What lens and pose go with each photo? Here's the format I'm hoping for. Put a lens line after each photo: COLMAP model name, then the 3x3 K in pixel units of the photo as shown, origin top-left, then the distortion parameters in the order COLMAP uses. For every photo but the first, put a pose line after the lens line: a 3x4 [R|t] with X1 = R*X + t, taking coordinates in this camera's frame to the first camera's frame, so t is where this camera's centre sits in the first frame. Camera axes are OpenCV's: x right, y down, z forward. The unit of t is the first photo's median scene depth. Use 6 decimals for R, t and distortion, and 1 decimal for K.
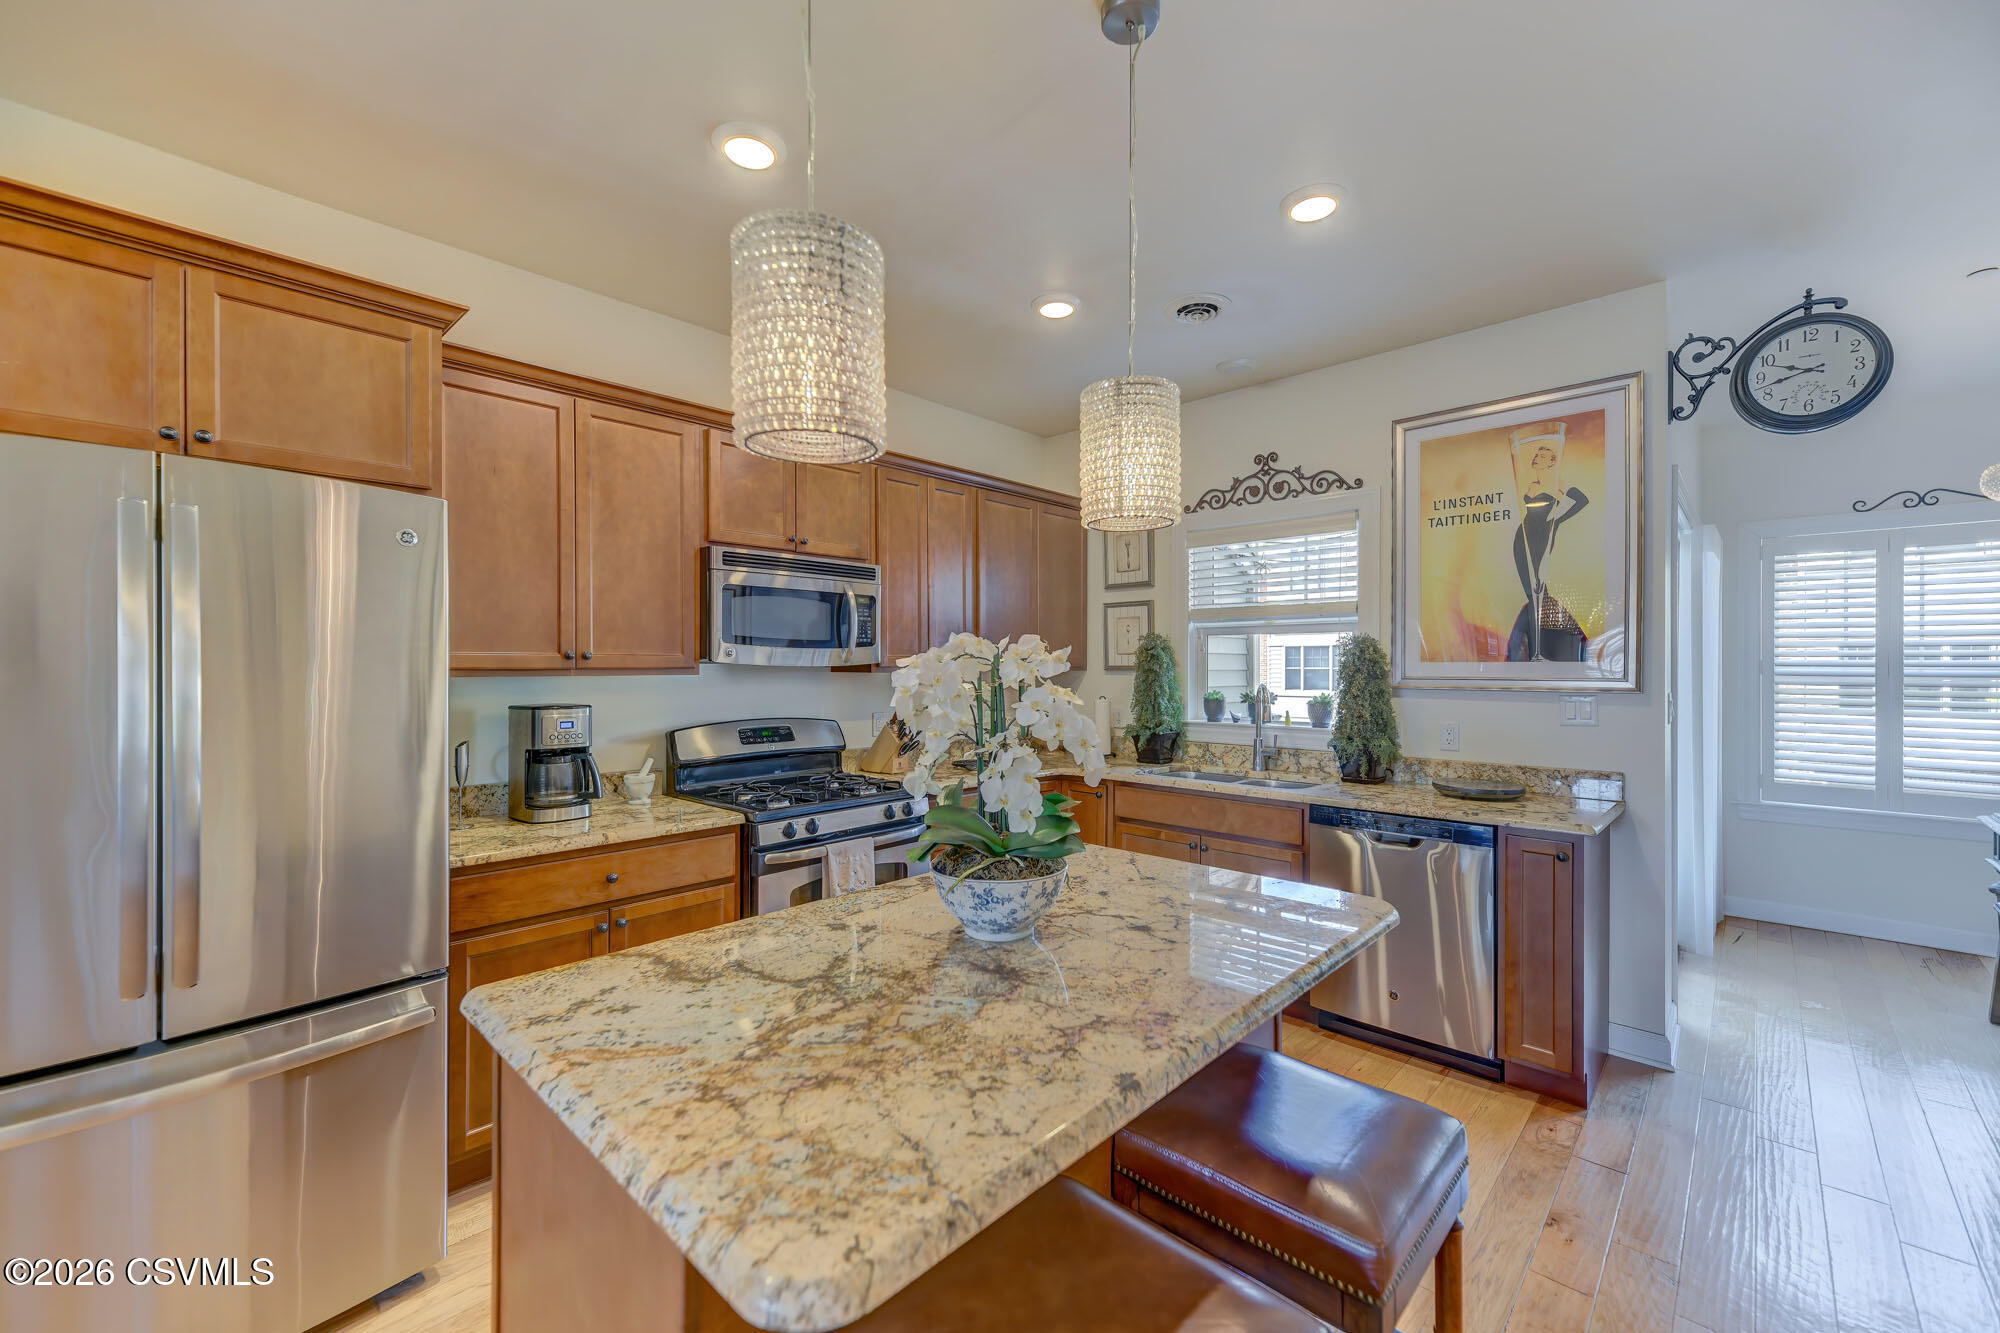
lens RADIAL K [[798.4, 0, 1001.5], [0, 798.4, 665.0], [0, 0, 1]] dist [0.009887, -0.002007]
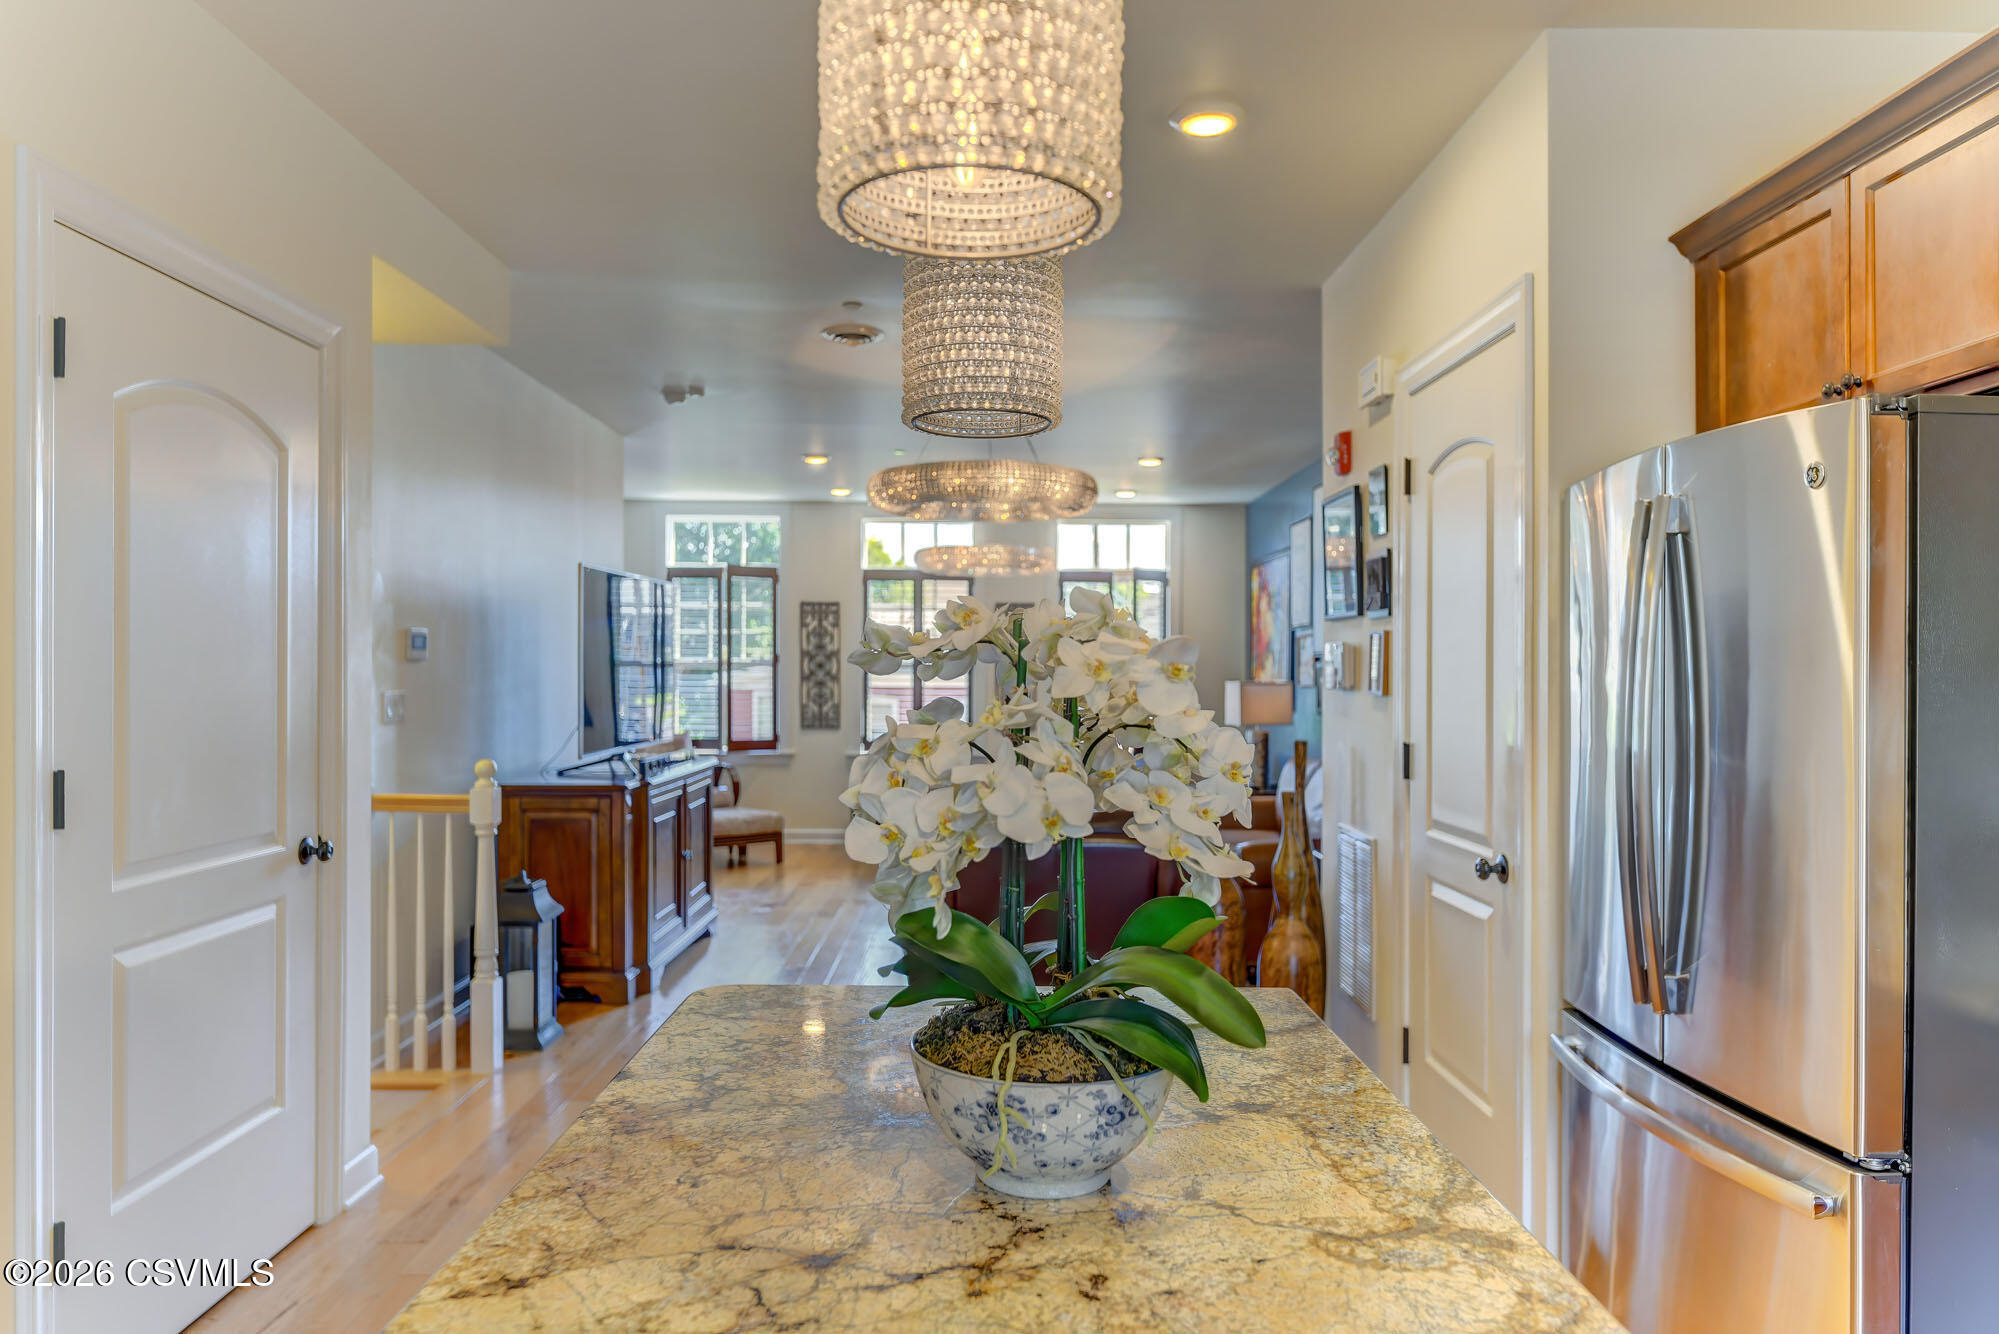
lens RADIAL K [[1315.7, 0, 997.0], [0, 1315.7, 675.6], [0, 0, 1]] dist [0.001107, 0.000300]
pose [[-0.724002, -0.004048, -0.689786, 0.307378], [-0.006144, 0.999981, 0.000581, 0.007063], [0.689770, 0.004659, -0.724013, 0.813698]]
